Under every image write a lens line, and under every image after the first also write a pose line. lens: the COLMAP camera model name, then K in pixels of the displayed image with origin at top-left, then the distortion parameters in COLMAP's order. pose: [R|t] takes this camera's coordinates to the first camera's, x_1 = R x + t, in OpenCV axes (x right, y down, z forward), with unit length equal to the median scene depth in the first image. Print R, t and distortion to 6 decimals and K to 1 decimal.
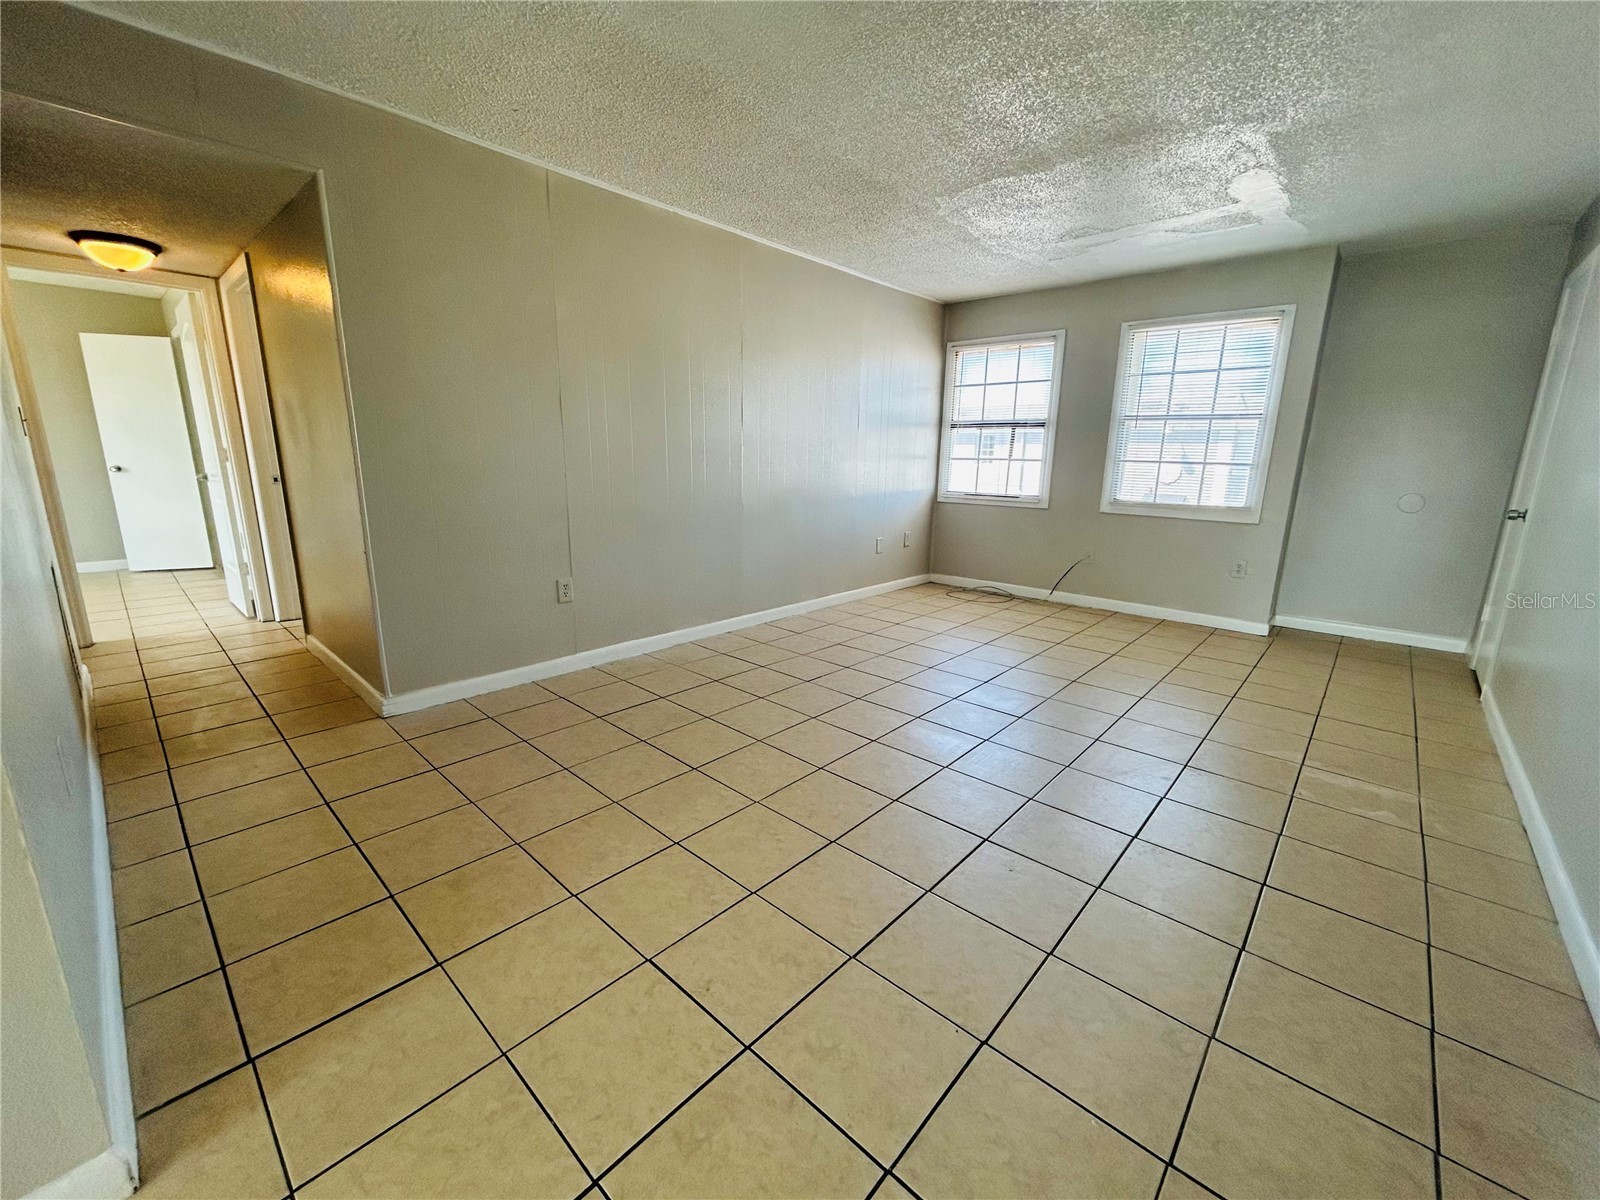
lens RADIAL K [[645.6, 0, 794.0], [0, 645.6, 599.4], [0, 0, 1]] dist [0.000383, -0.000230]
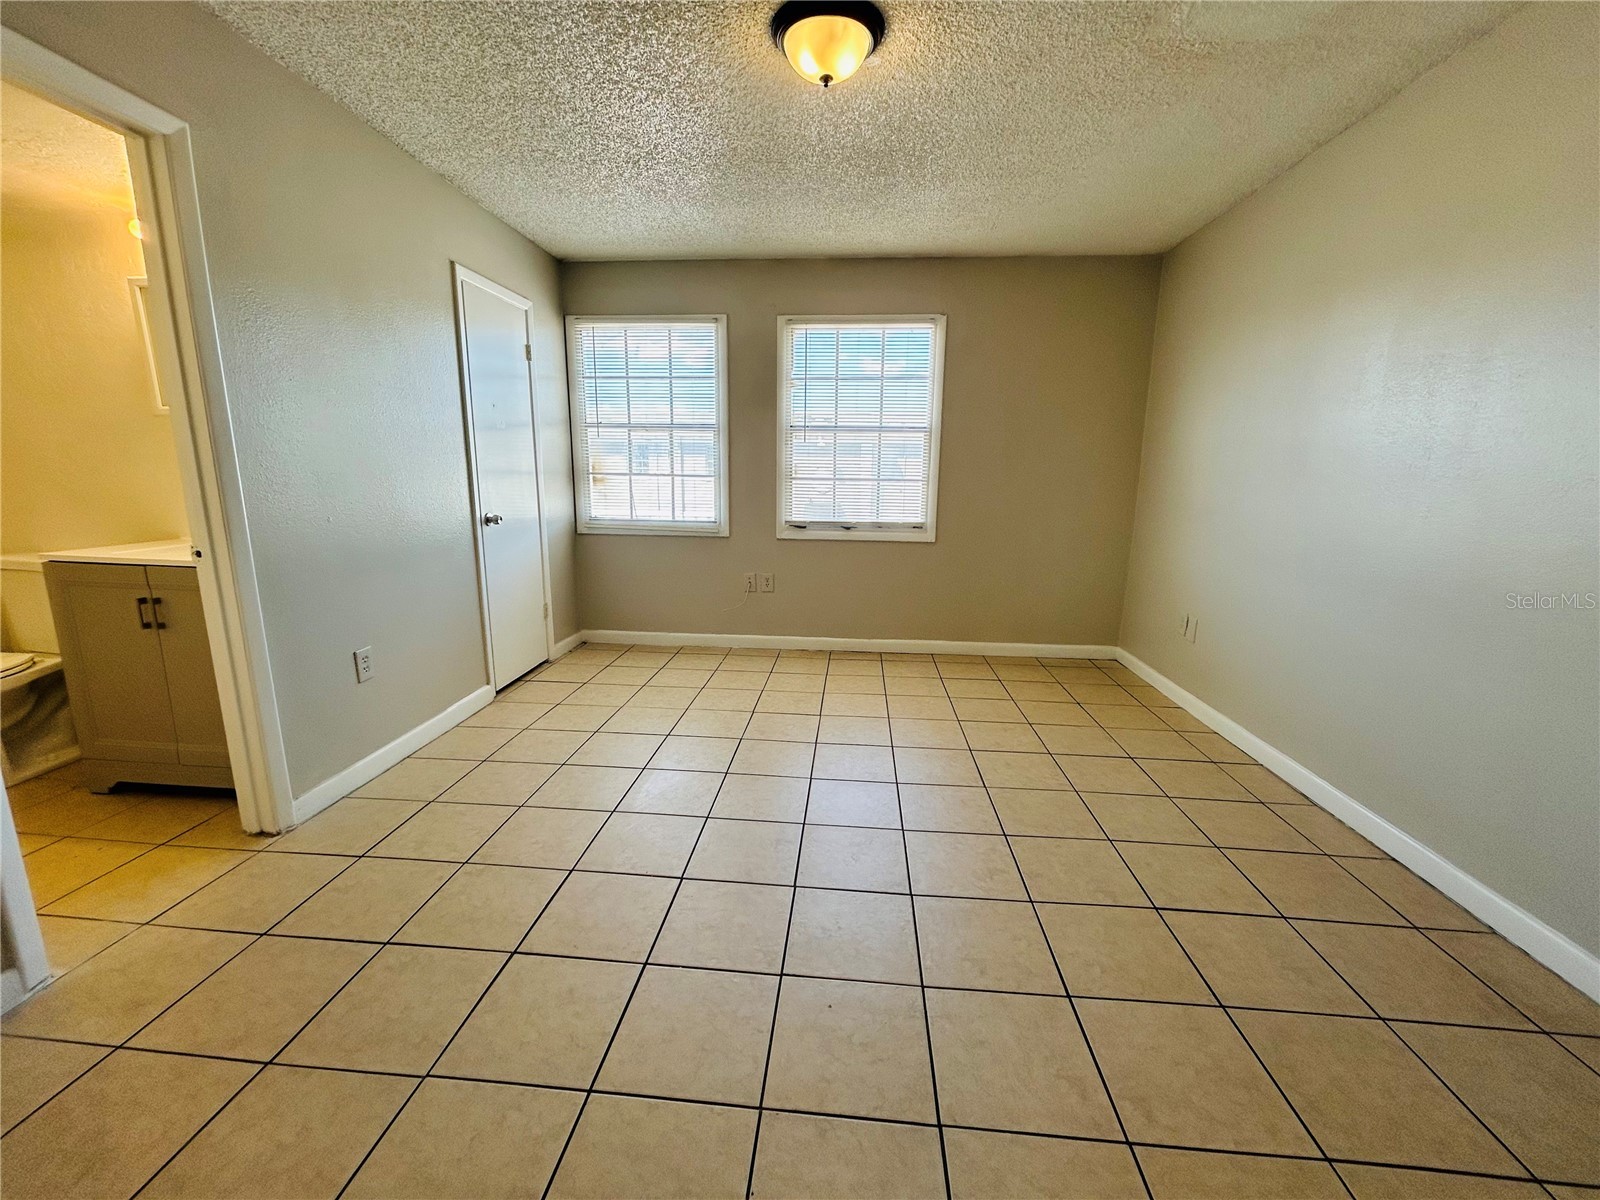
lens RADIAL K [[645.6, 0, 796.3], [0, 645.6, 606.2], [0, 0, 1]] dist [0.000383, -0.000230]
pose [[0.796224, -0.122715, 0.592426, -0.026166], [0.127803, 0.991232, 0.033556, -0.068931], [-0.591349, 0.048996, 0.804926, 0.303898]]
